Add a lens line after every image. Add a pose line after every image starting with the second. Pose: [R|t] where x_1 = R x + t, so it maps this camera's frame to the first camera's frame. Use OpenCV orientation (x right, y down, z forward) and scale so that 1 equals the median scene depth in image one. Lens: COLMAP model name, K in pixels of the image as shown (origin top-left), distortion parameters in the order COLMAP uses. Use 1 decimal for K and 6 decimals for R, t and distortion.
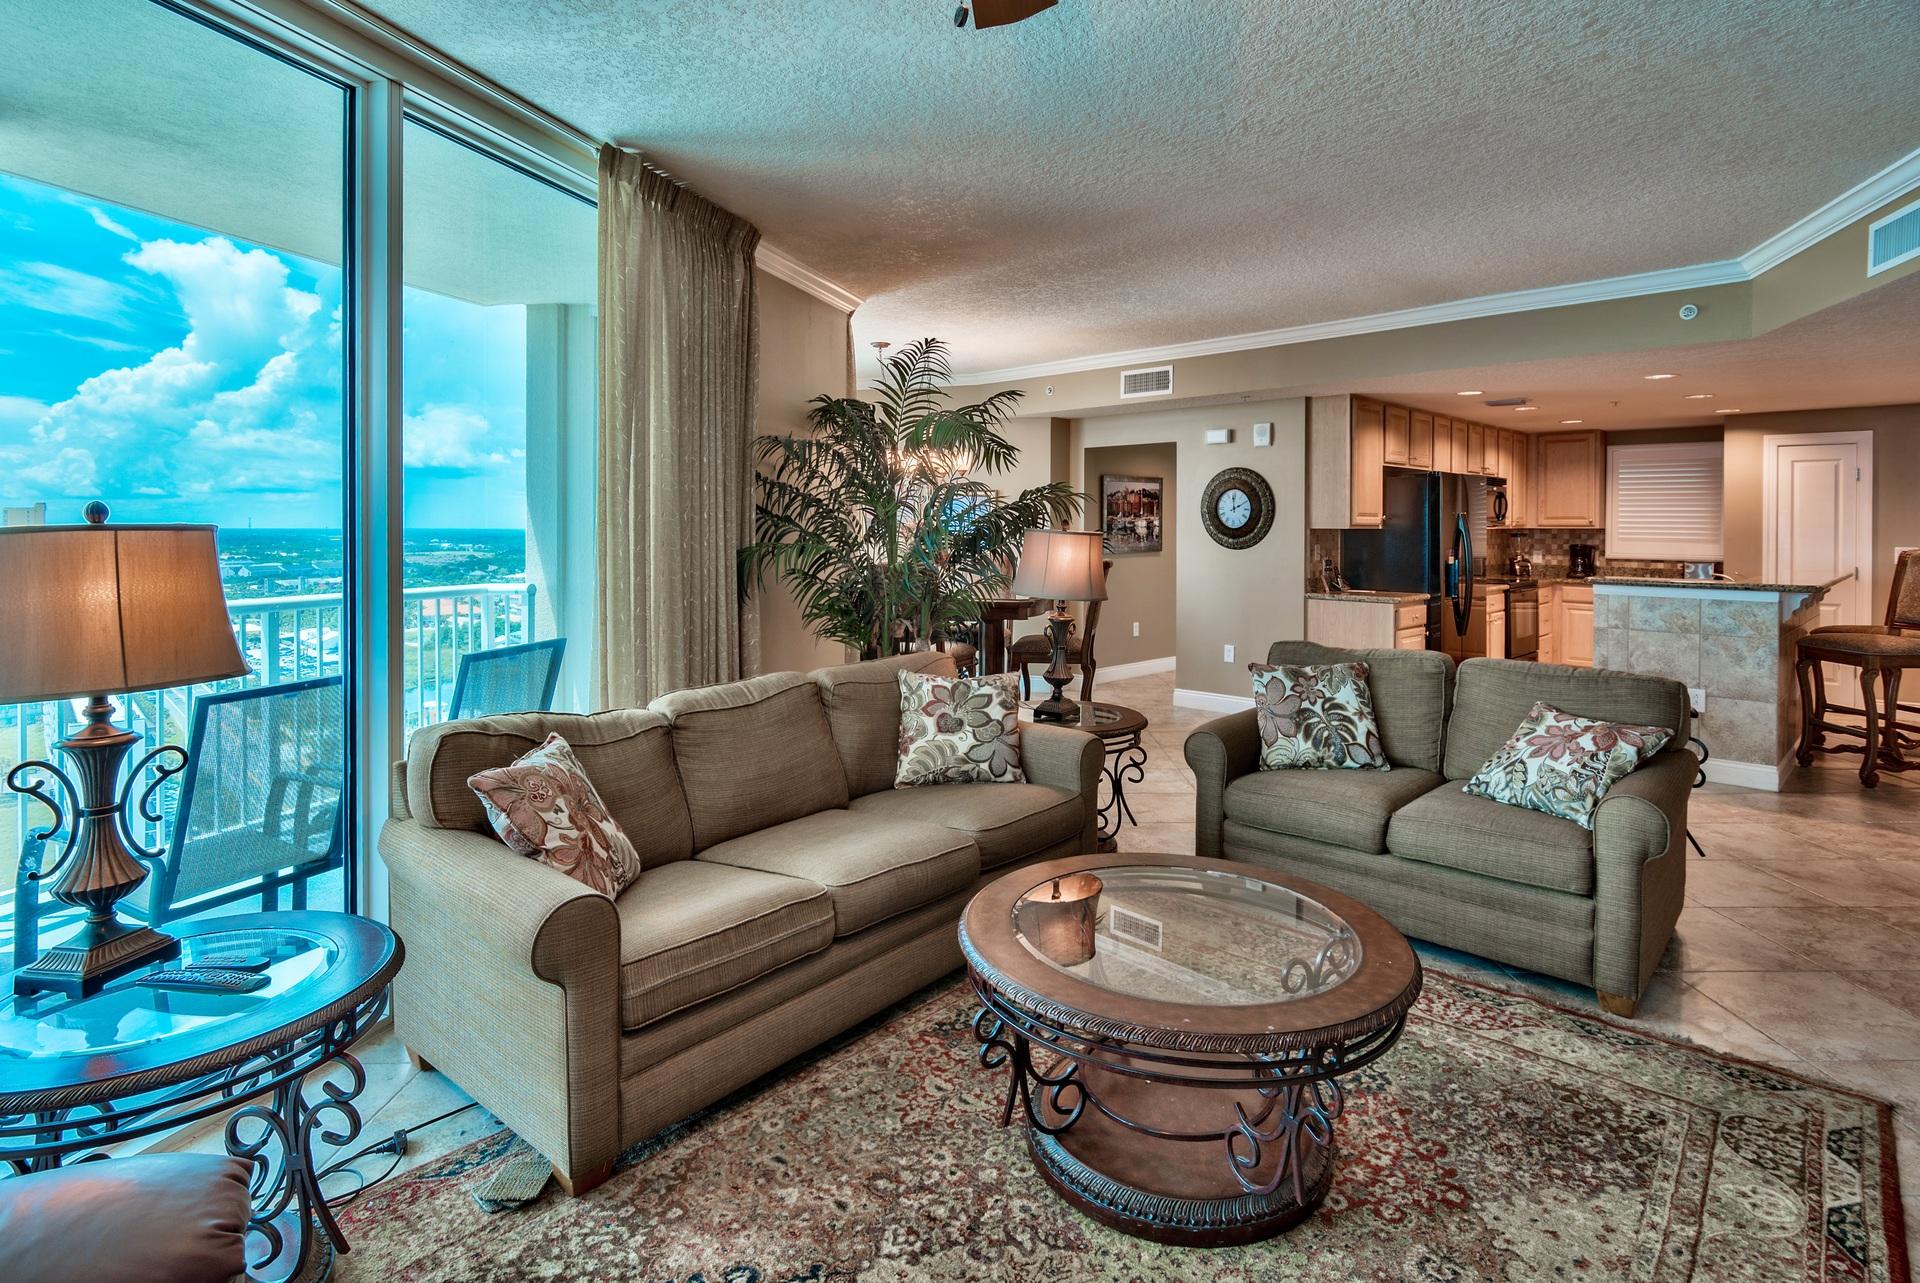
lens RADIAL K [[995.3, 0, 956.9], [0, 995.3, 527.7], [0, 0, 1]] dist [0.014494, -0.000777]
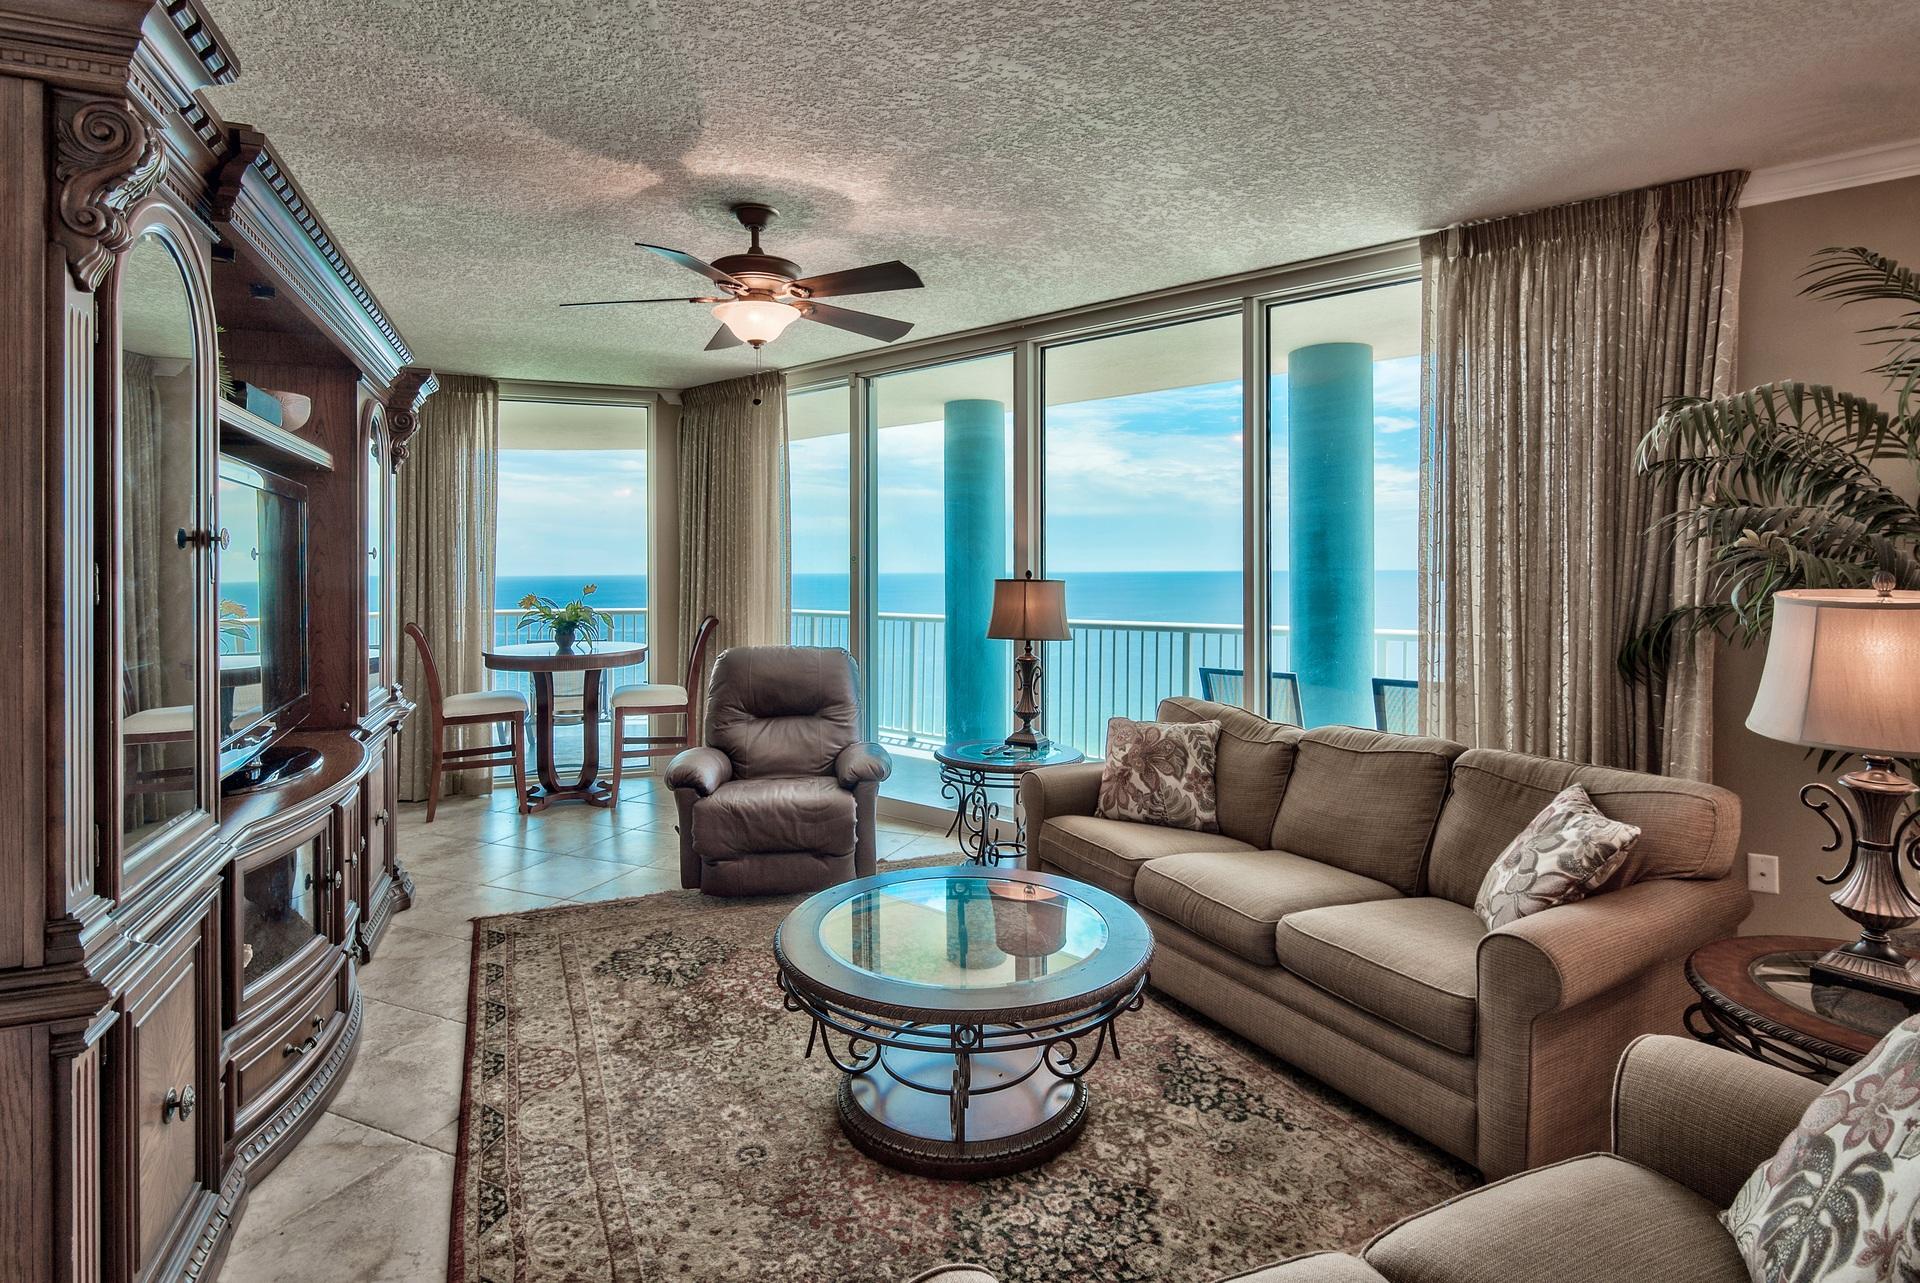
lens RADIAL K [[987.3, 0, 954.8], [0, 987.3, 573.7], [0, 0, 1]] dist [-0.000692, -0.000853]
pose [[-0.397566, -0.000693, -0.917573, 0.764194], [-0.000413, 1.000000, -0.000576, -0.006094], [0.917573, 0.000150, -0.397566, 0.864159]]
